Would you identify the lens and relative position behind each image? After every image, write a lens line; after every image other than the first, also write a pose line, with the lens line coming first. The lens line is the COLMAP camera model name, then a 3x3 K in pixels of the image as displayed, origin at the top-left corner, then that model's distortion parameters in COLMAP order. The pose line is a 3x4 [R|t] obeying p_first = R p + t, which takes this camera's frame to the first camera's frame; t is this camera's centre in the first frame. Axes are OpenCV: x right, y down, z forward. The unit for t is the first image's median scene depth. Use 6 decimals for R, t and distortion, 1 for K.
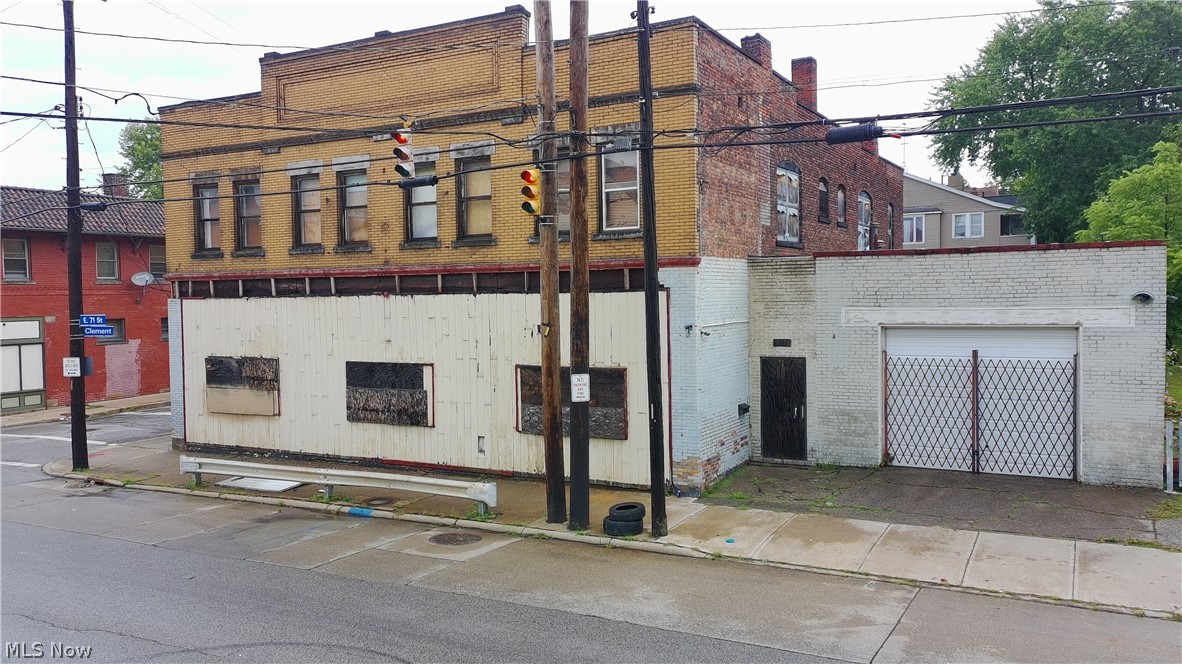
lens RADIAL K [[980.4, 0, 591.1], [0, 980.4, 331.0], [0, 0, 1]] dist [0.068274, -0.047473]
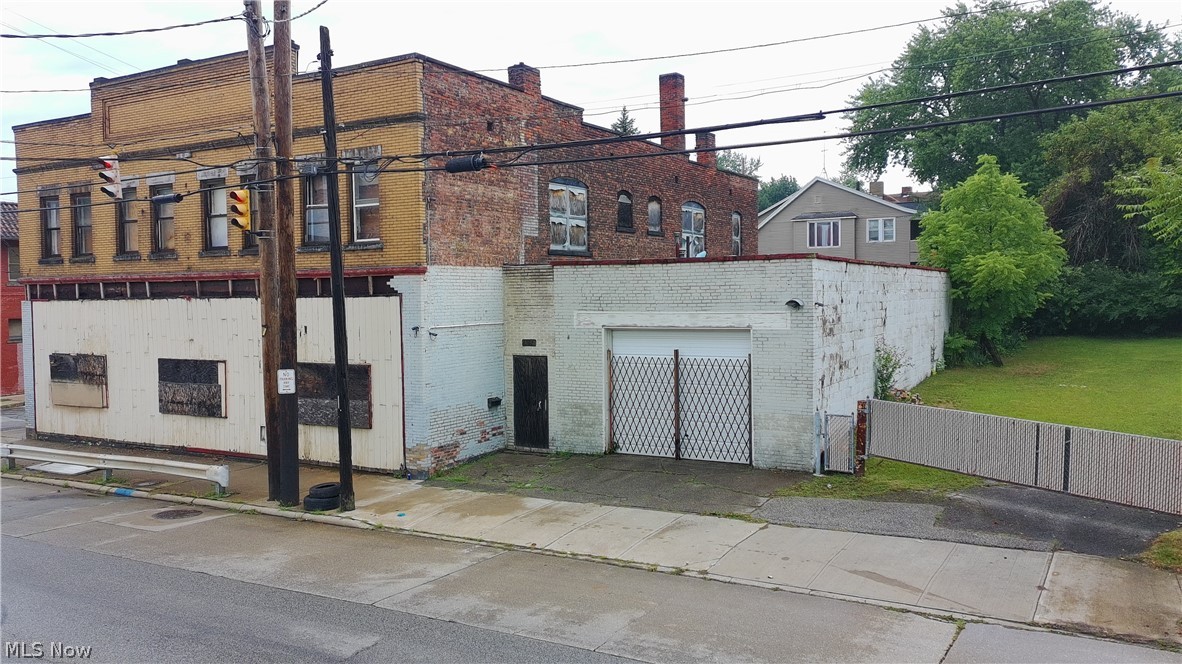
lens RADIAL K [[980.4, 0, 591.1], [0, 980.4, 330.9], [0, 0, 1]] dist [0.068274, -0.047473]
pose [[0.999690, 0.002868, -0.024721, 0.302053], [-0.002856, 0.999996, 0.000500, -0.002113], [0.024722, -0.000429, 0.999694, -0.111155]]
